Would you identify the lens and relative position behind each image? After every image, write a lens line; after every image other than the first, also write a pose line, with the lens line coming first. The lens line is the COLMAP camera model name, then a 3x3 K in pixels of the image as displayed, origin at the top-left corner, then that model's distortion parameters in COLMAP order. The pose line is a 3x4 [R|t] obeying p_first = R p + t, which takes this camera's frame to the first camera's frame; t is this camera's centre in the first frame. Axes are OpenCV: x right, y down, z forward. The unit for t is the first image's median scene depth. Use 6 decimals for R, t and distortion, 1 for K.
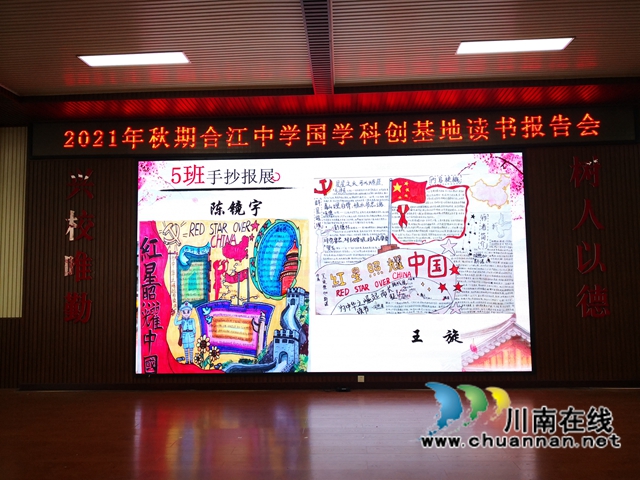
lens RADIAL K [[515.5, 0, 320.0], [0, 515.5, 240.0], [0, 0, 1]] dist [0.003937, -0.003884]
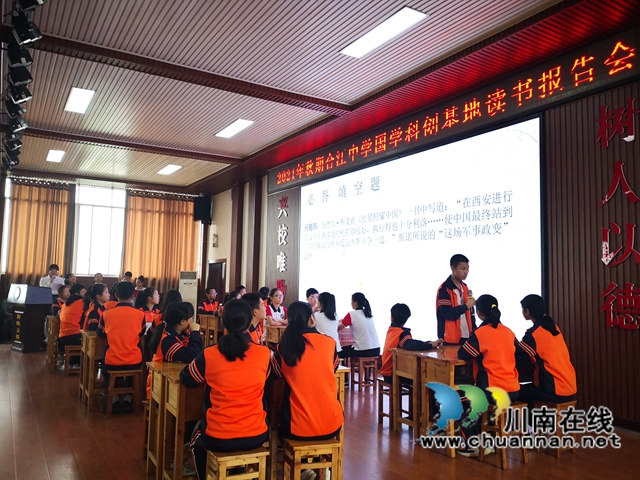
lens RADIAL K [[515.5, 0, 320.0], [0, 515.5, 240.0], [0, 0, 1]] dist [0.003937, -0.003884]
pose [[0.564709, -0.044071, -0.824112, 0.849281], [0.040829, 0.998842, -0.025438, 0.029539], [0.824279, -0.019283, 0.565855, 0.248683]]
